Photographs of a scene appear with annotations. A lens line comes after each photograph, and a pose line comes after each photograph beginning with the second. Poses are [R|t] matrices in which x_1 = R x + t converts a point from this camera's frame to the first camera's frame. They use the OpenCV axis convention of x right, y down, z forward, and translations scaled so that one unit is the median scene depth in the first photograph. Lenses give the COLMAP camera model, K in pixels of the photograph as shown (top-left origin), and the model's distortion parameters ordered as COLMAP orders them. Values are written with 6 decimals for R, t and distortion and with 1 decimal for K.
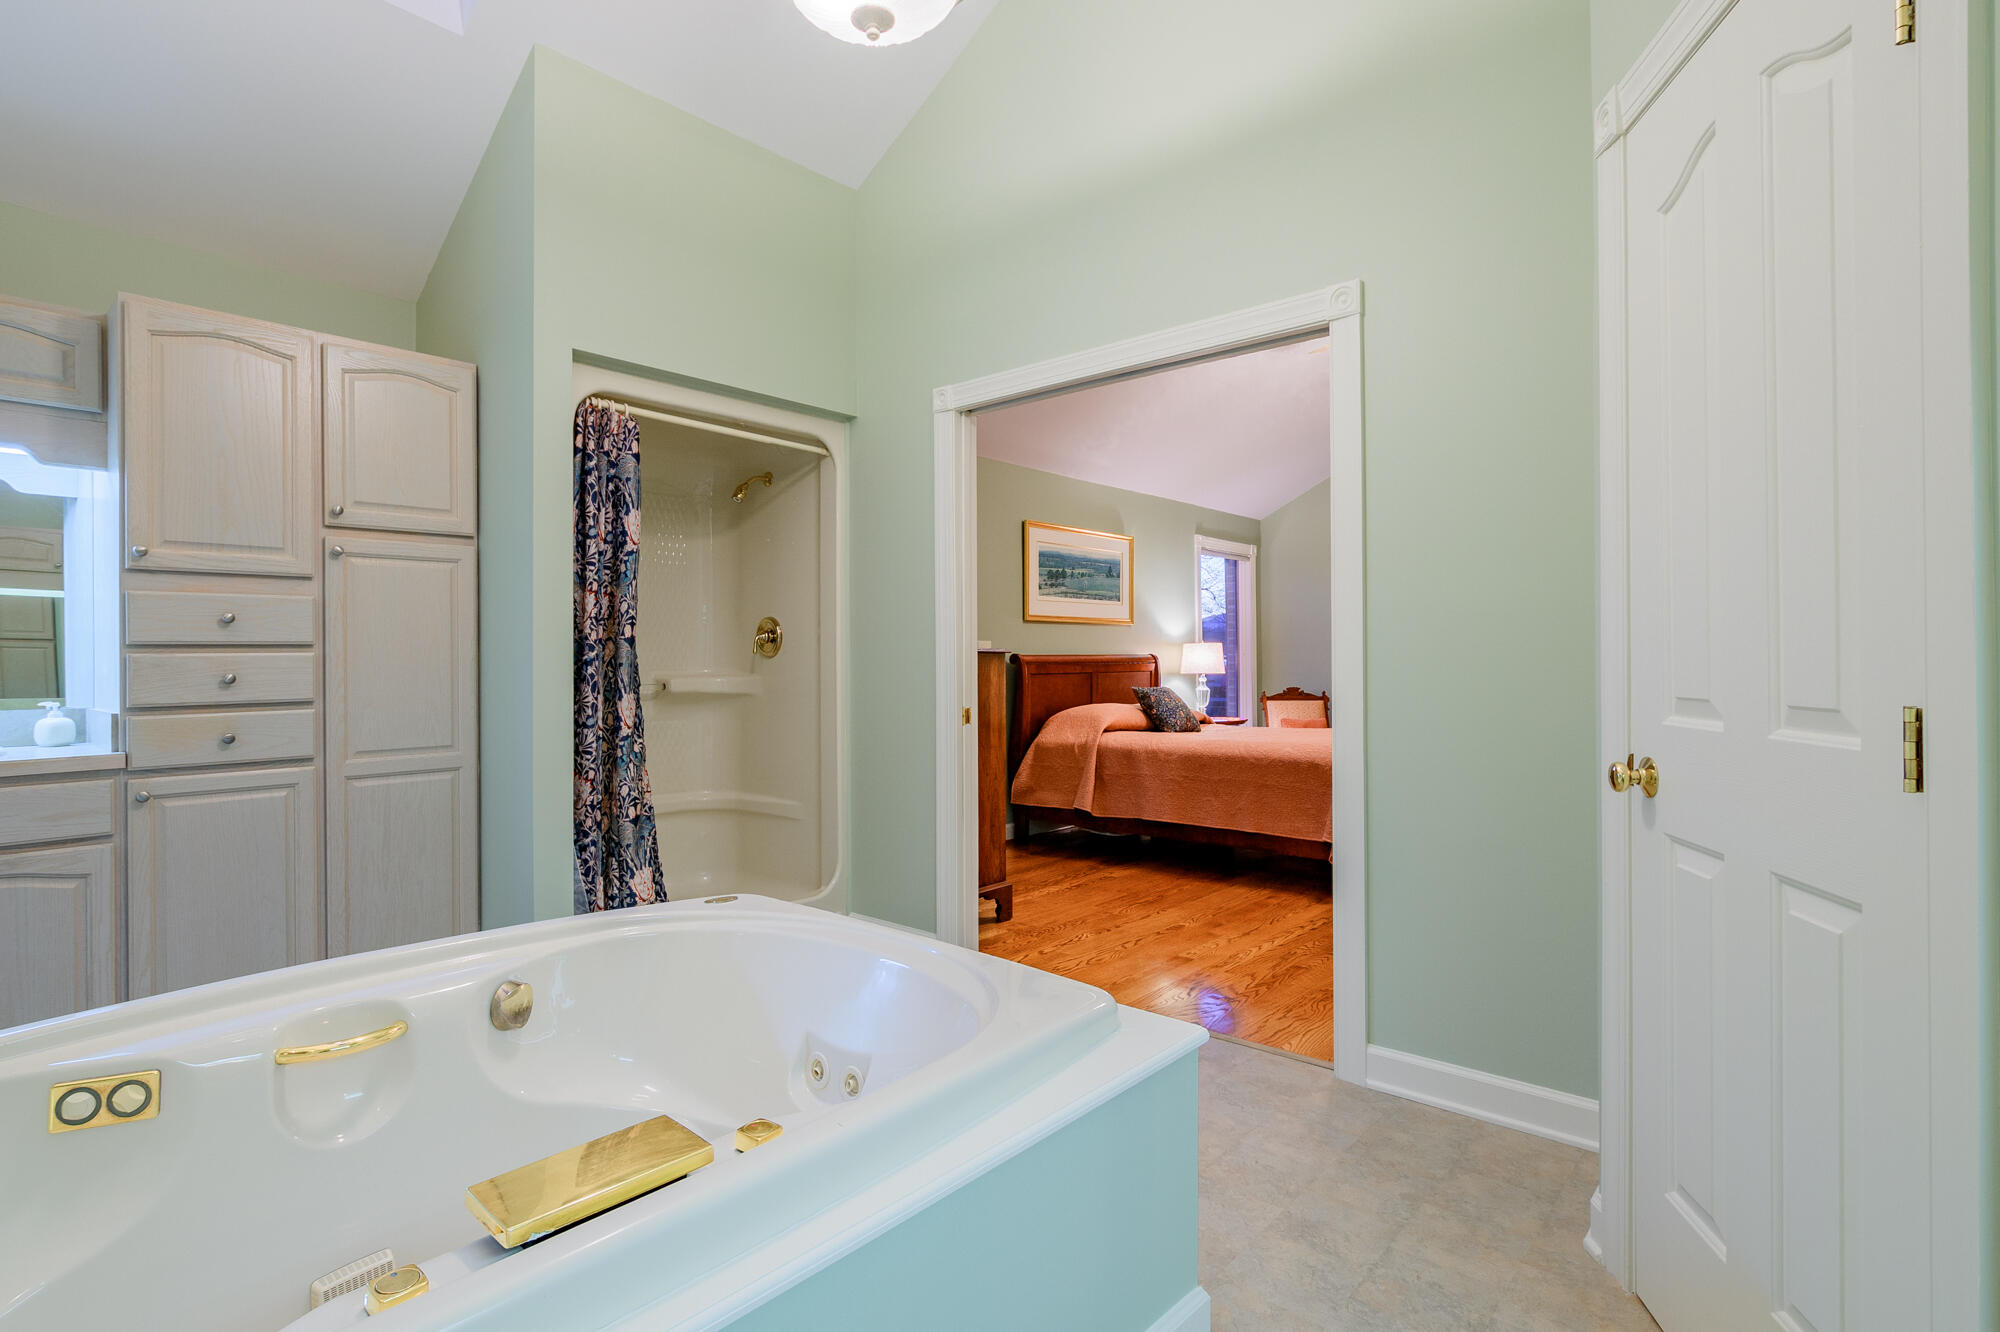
lens RADIAL K [[971.2, 0, 999.3], [0, 971.2, 657.6], [0, 0, 1]] dist [0.000834, 0.000086]
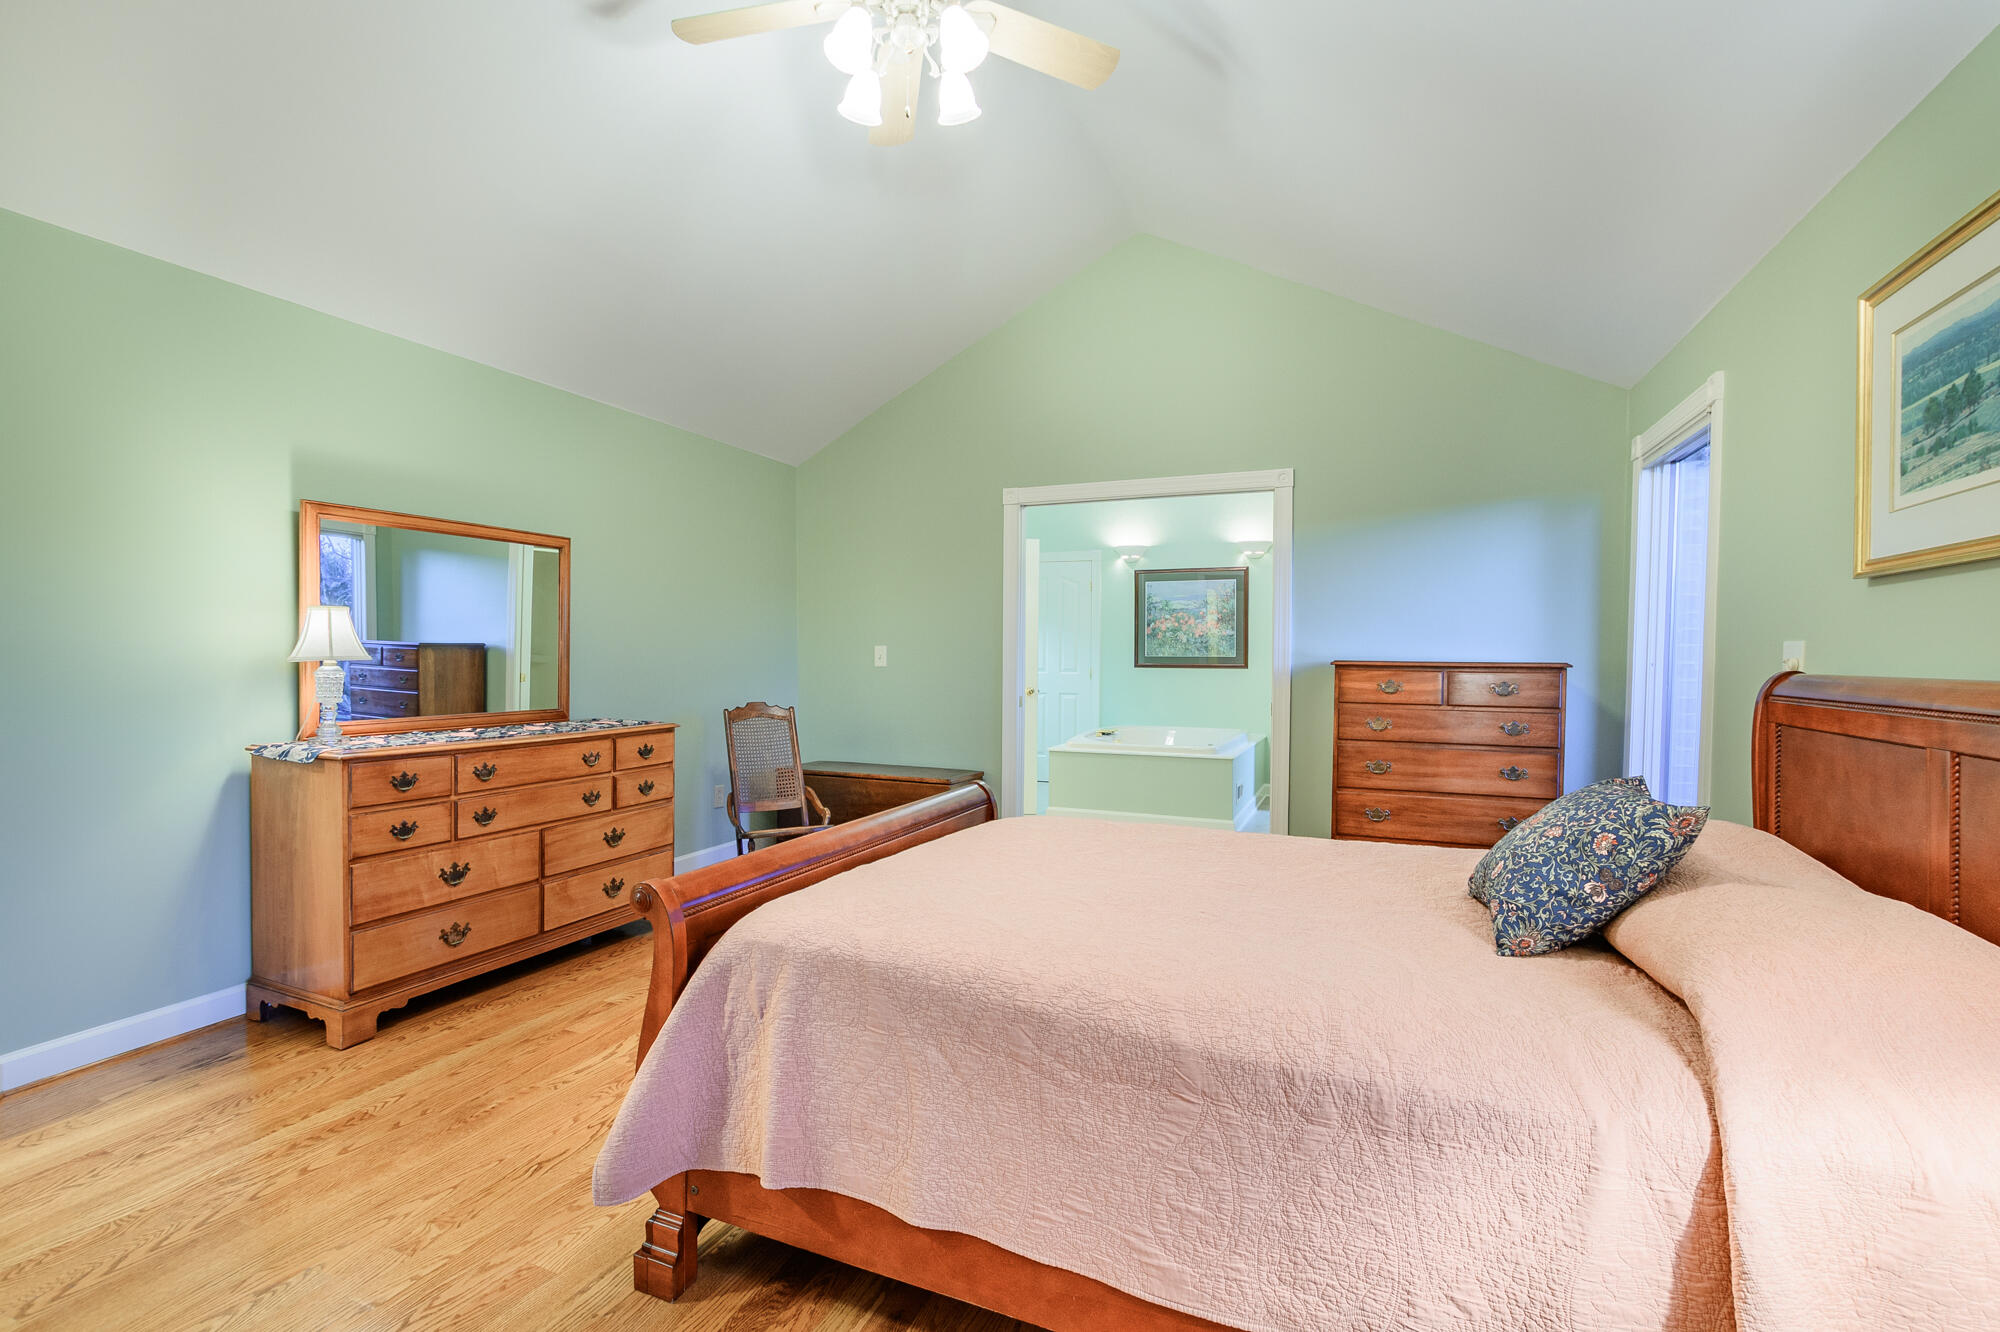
lens RADIAL K [[928.0, 0, 1000.0], [0, 928.0, 666.0], [0, 0, 1]] dist [0.001752, 0.000318]
pose [[-0.944093, 0.002185, -0.329672, 0.806543], [-0.003029, 0.999878, 0.015301, -0.020088], [0.329666, 0.015444, -0.943971, 2.247822]]
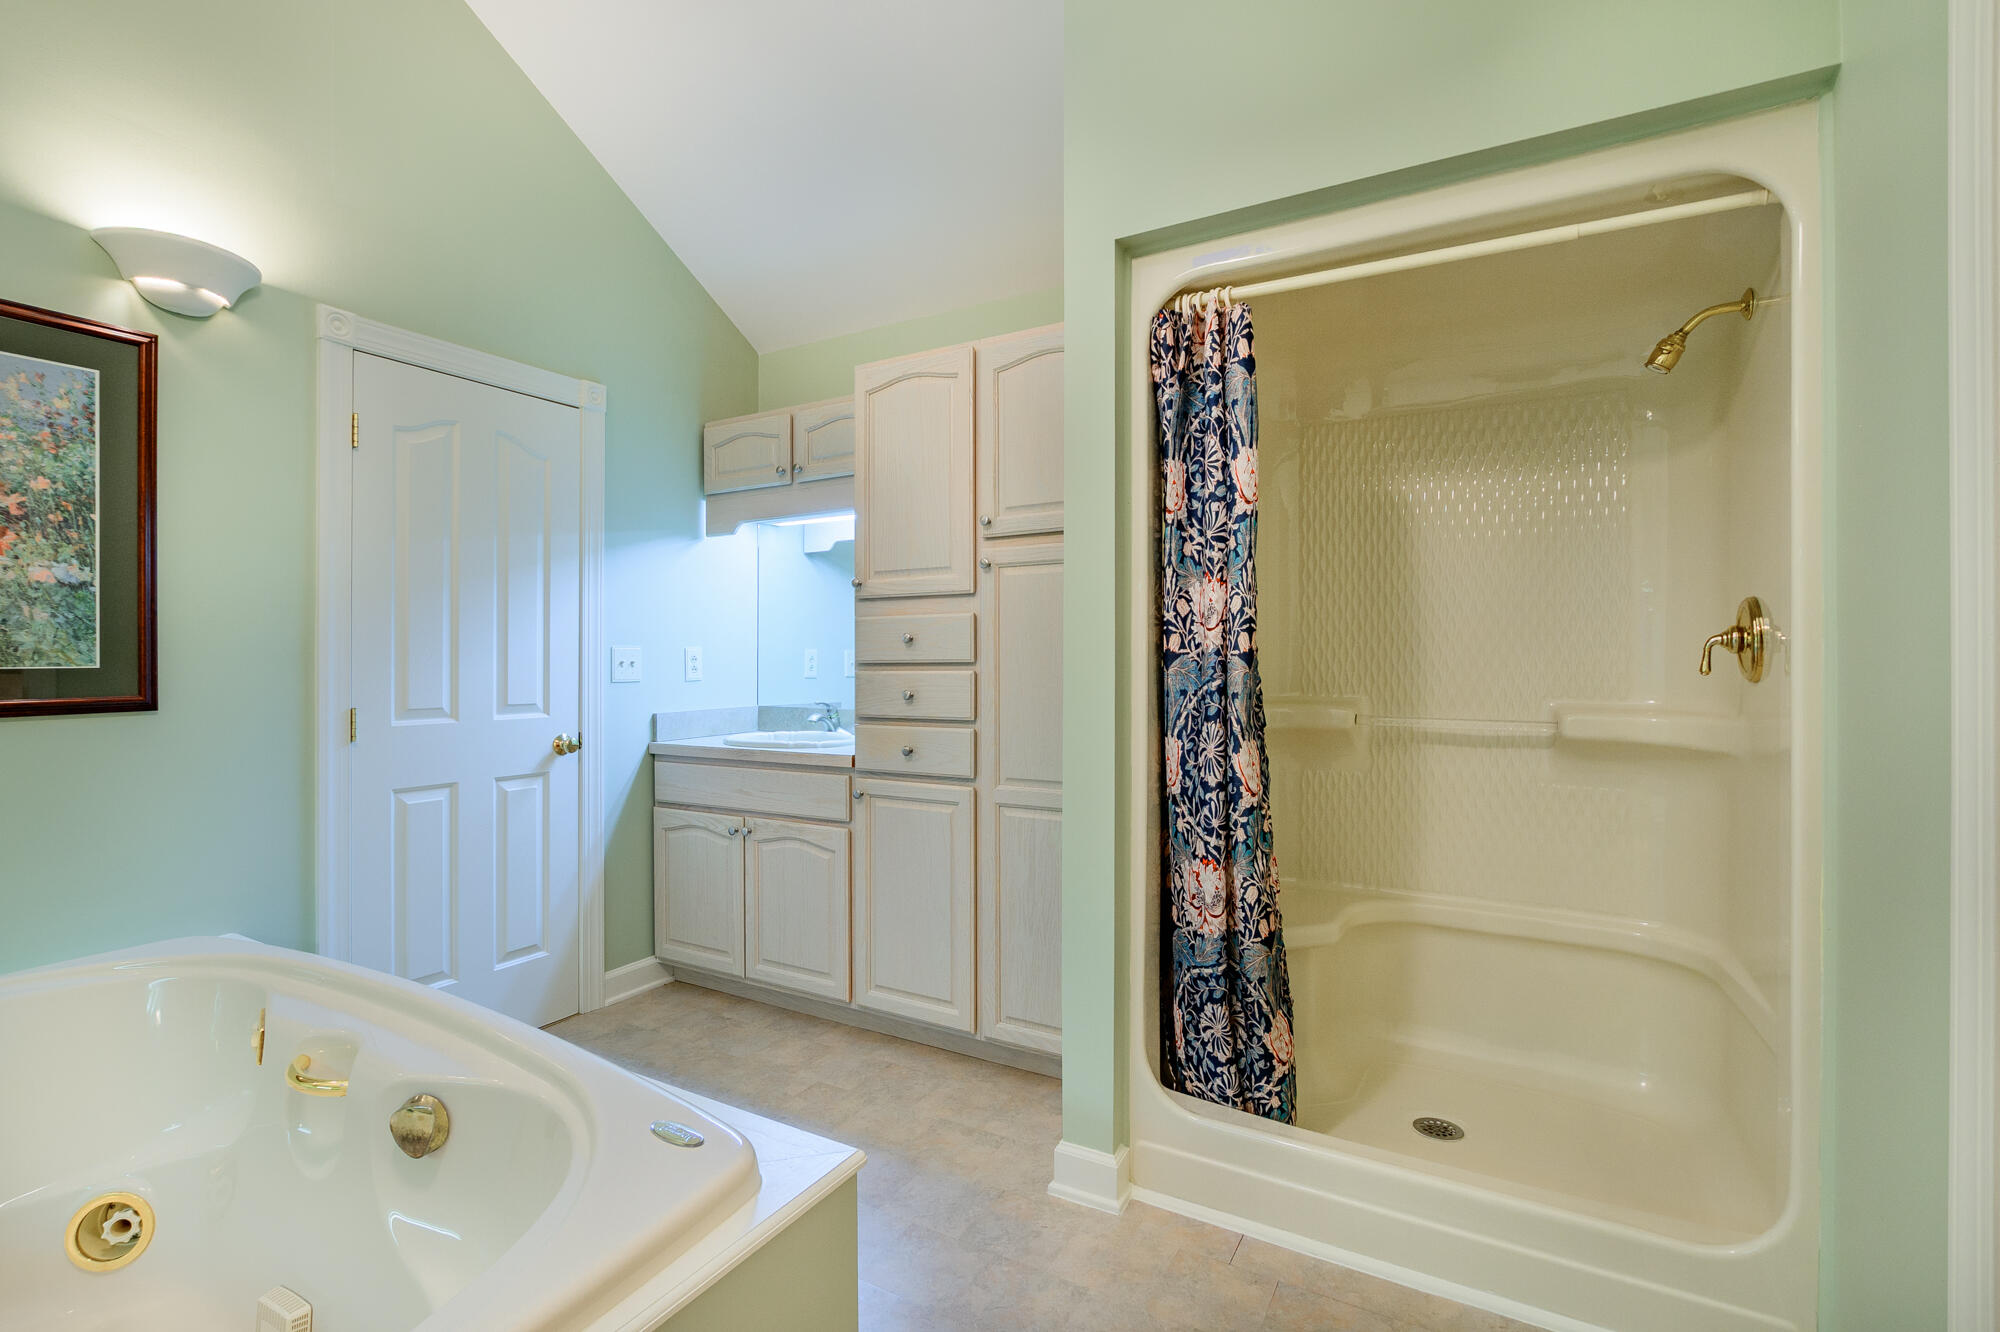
lens RADIAL K [[929.9, 0, 1000.0], [0, 929.9, 659.2], [0, 0, 1]] dist [-0.014453, 0.001442]
pose [[0.186425, 0.006915, -0.982445, 0.184262], [0.000179, 0.999975, 0.007072, -0.019974], [0.982469, -0.001495, 0.186419, 0.727464]]
